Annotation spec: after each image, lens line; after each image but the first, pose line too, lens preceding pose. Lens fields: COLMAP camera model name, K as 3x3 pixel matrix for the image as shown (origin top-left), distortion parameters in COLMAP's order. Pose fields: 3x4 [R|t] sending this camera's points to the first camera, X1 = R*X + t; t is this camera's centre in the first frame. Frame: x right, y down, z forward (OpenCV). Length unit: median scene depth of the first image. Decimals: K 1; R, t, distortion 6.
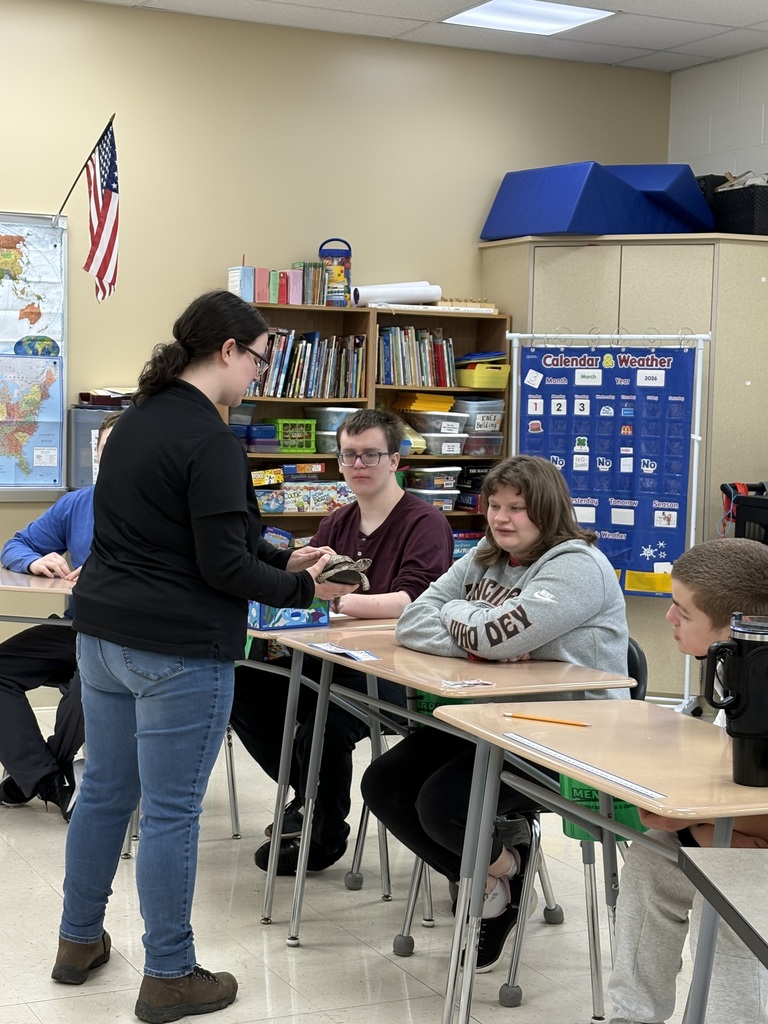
lens RADIAL K [[1736.9, 0, 384.0], [0, 1736.9, 512.0], [0, 0, 1]] dist [0.363356, -2.228172]
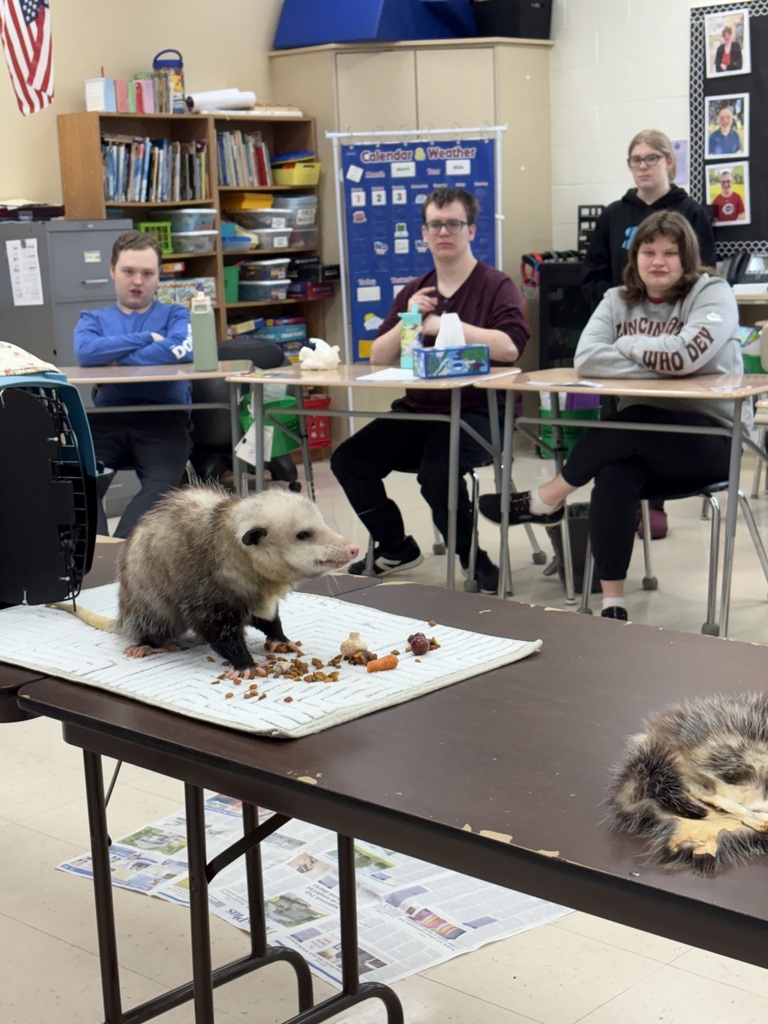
lens RADIAL K [[1658.6, 0, 384.0], [0, 1658.6, 512.0], [0, 0, 1]] dist [0.199647, -0.762026]
pose [[0.930333, -0.122787, 0.345550, -0.296866], [0.084875, 0.988790, 0.122845, 0.008969], [-0.356760, -0.084958, 0.930325, -0.029635]]
